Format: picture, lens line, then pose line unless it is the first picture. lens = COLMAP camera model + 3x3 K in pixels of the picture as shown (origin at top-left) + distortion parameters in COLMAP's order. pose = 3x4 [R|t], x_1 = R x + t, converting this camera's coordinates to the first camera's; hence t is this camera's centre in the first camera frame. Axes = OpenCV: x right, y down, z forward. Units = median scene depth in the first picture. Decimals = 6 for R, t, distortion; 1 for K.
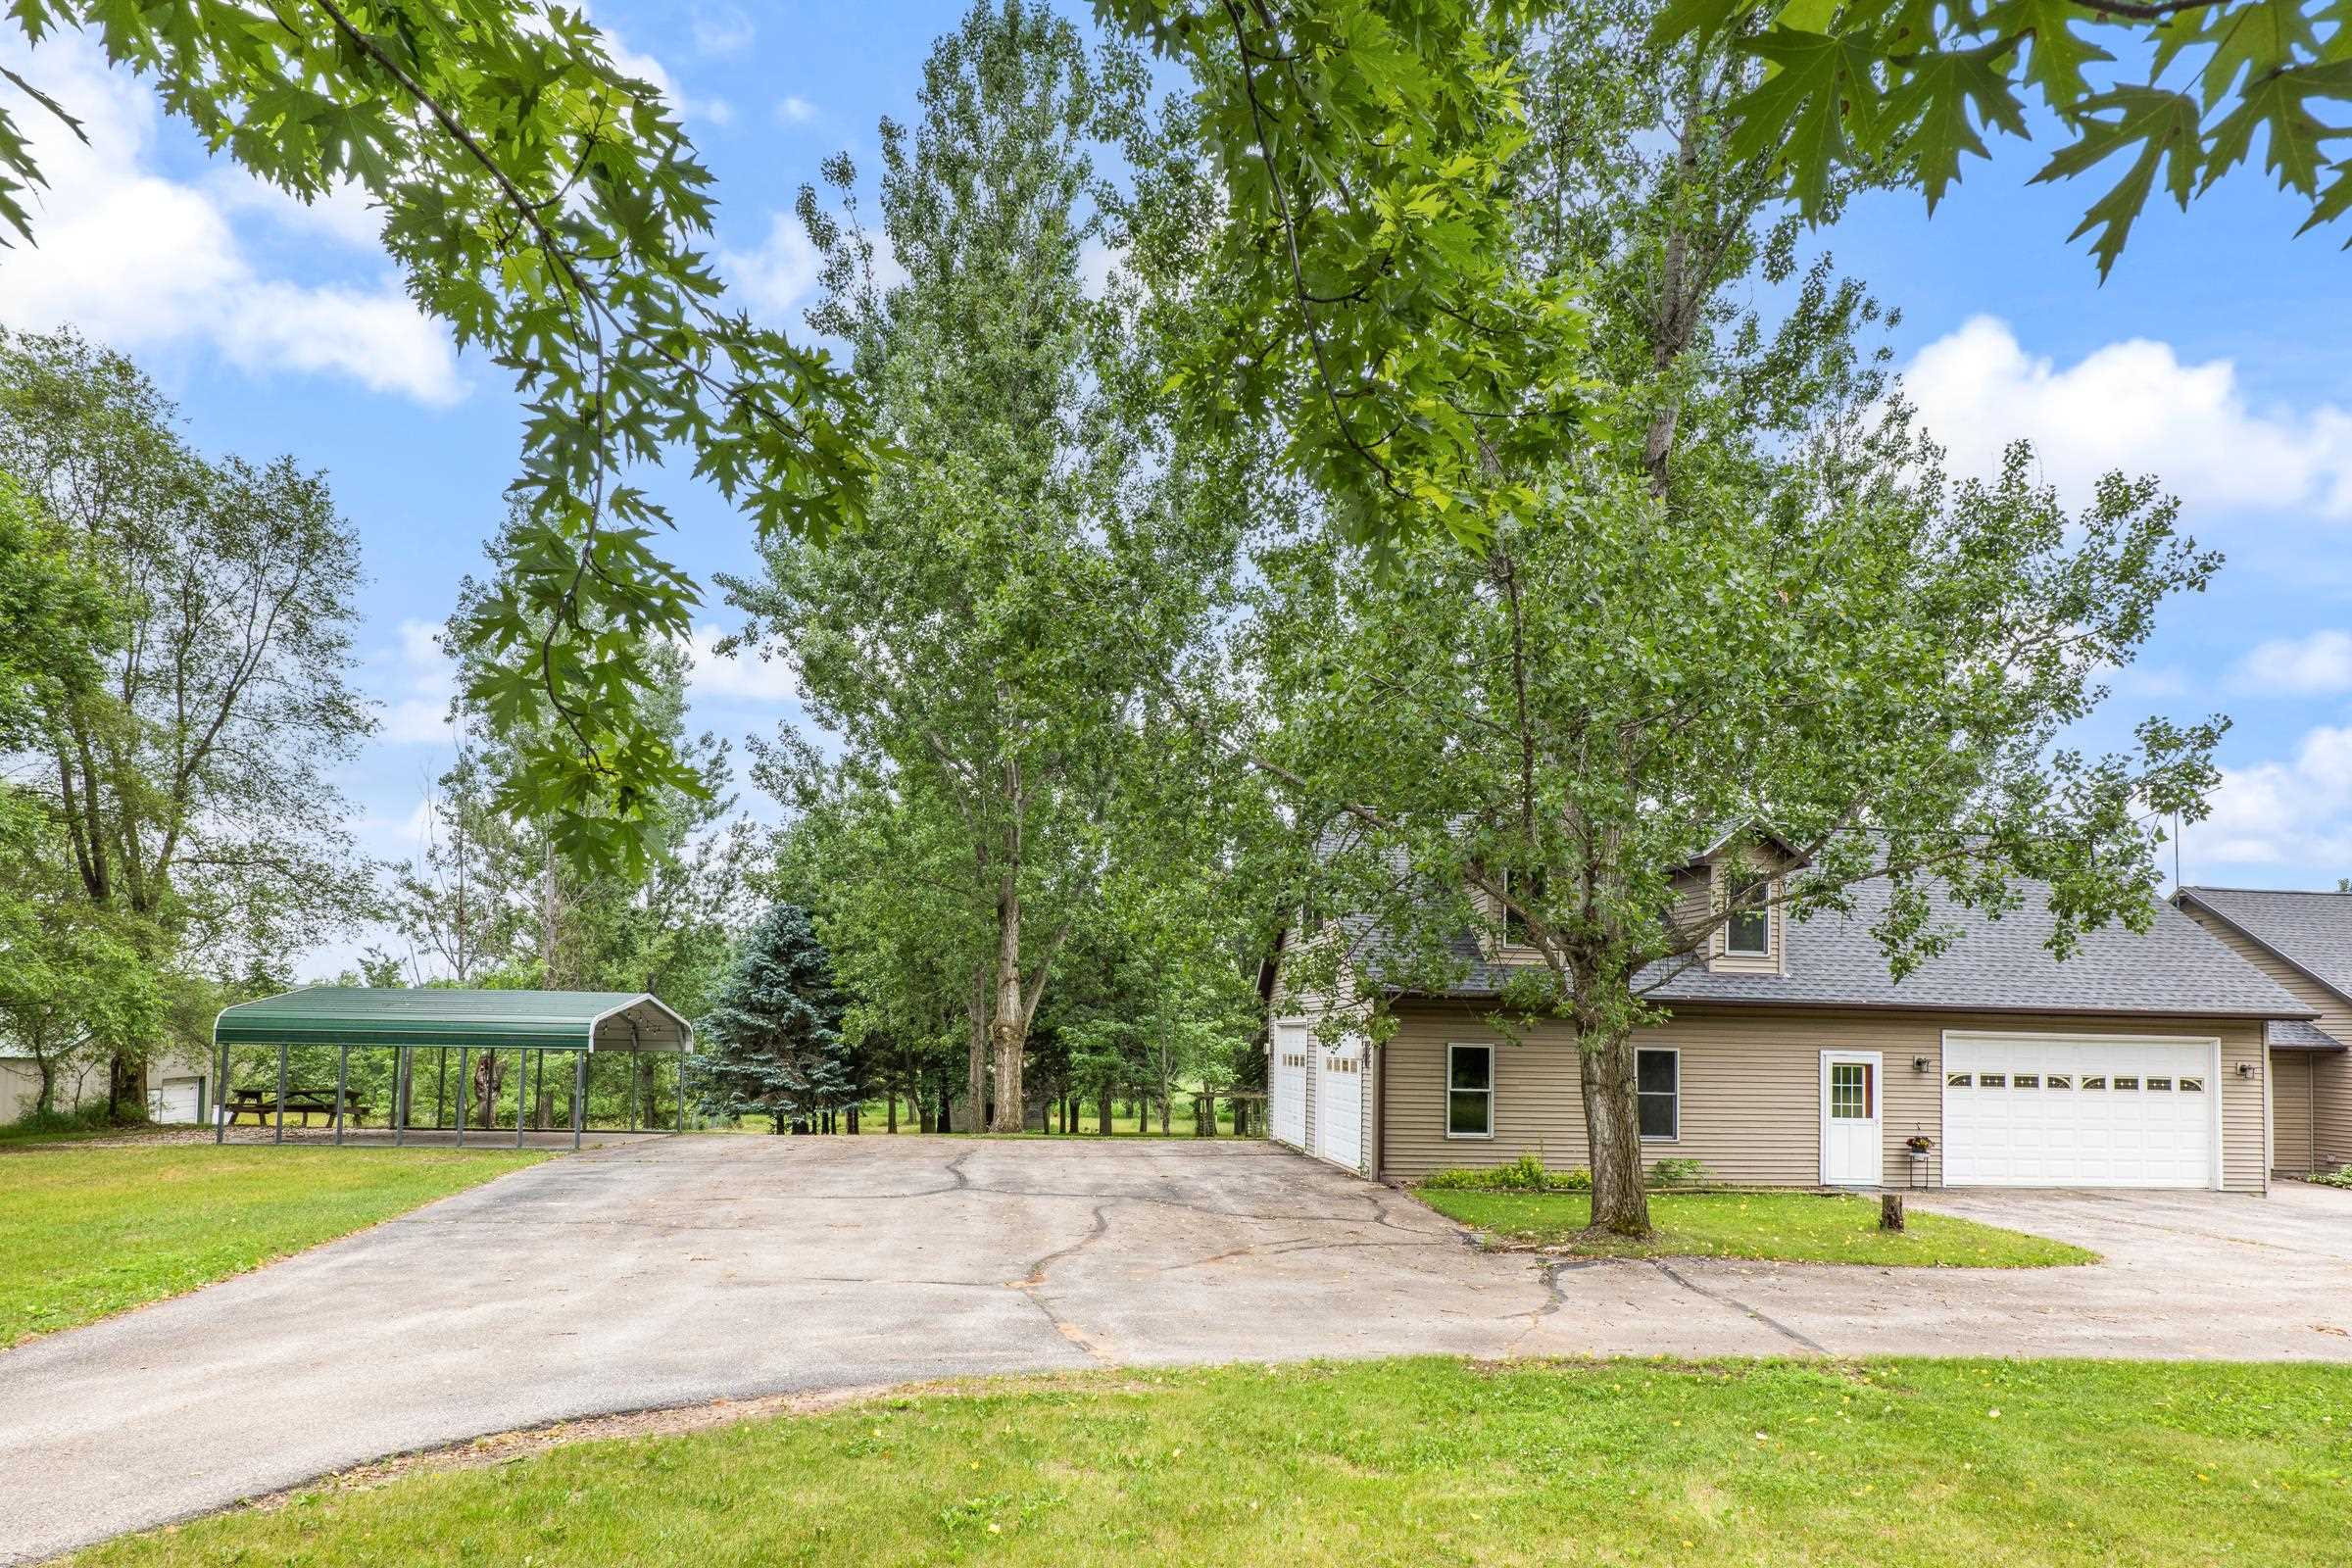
lens RADIAL K [[1302.6, 0, 1176.0], [0, 1302.6, 784.0], [0, 0, 1]] dist [0.001851, -0.000295]
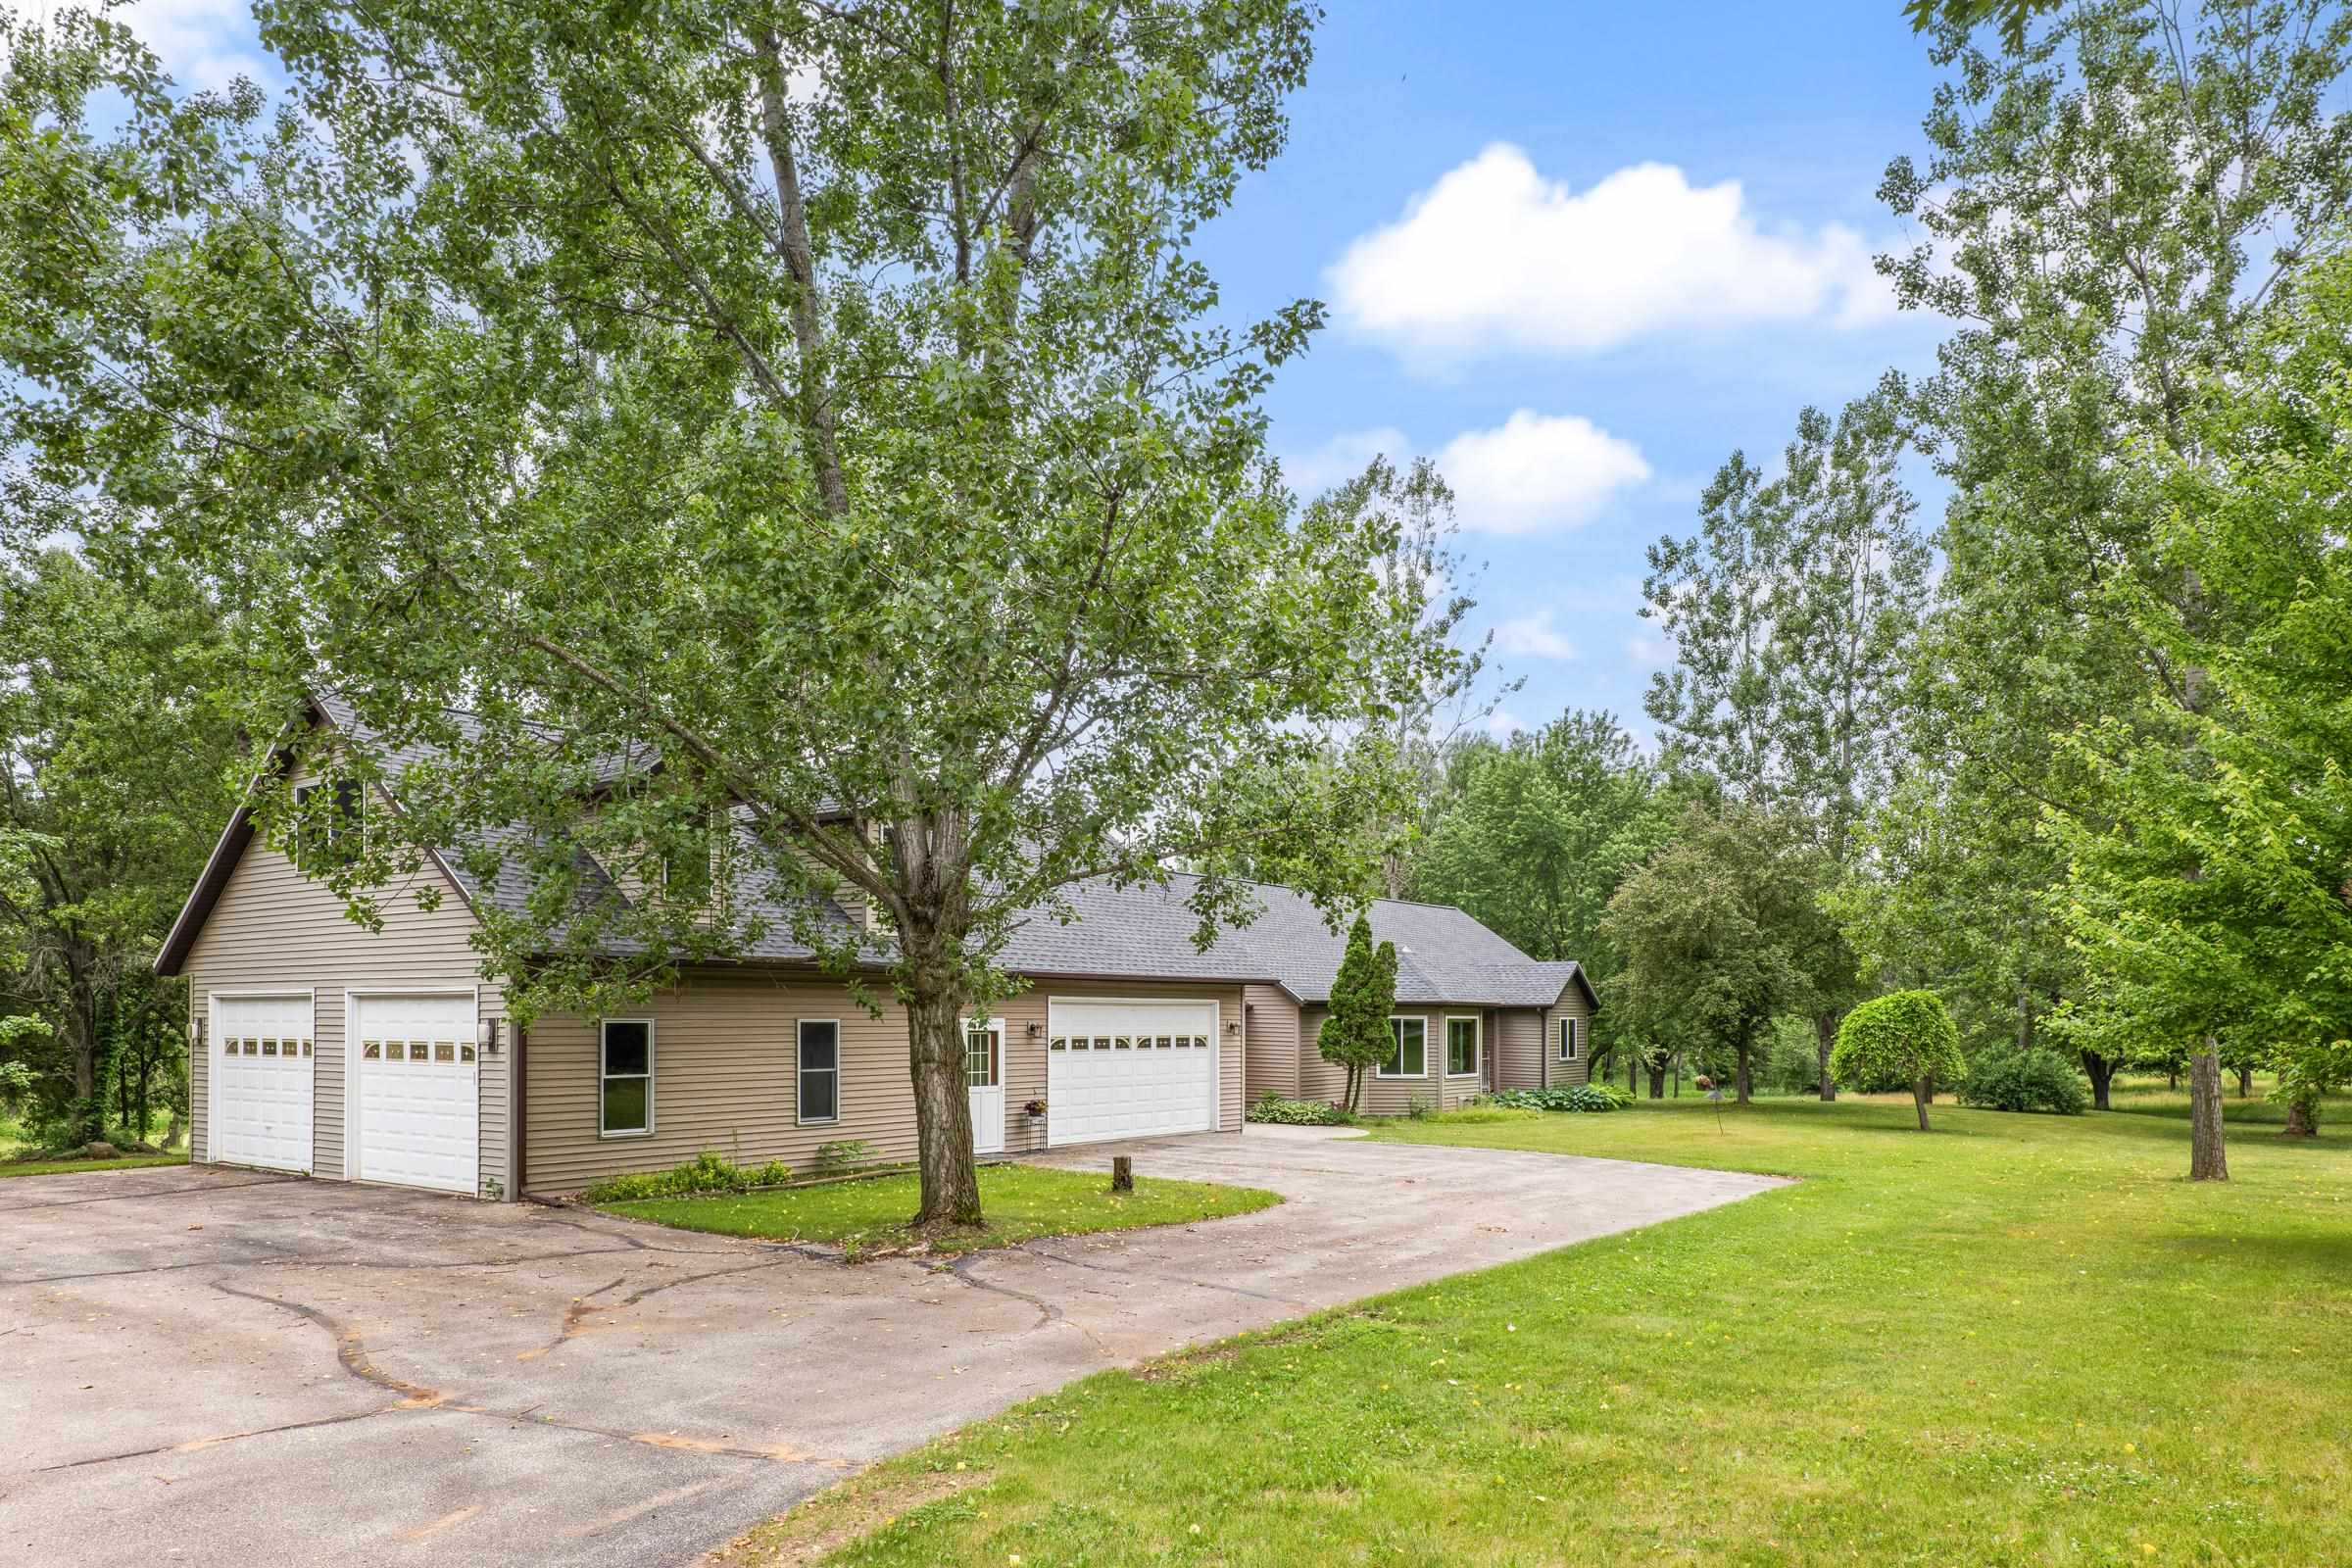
lens RADIAL K [[1518.3, 0, 1176.0], [0, 1518.3, 784.0], [0, 0, 1]] dist [-0.000423, -0.000213]
pose [[0.686754, 0.090922, 0.721181, -0.329629], [-0.125573, 0.992069, -0.005495, 0.026670], [-0.715961, -0.086787, 0.692725, 0.178024]]
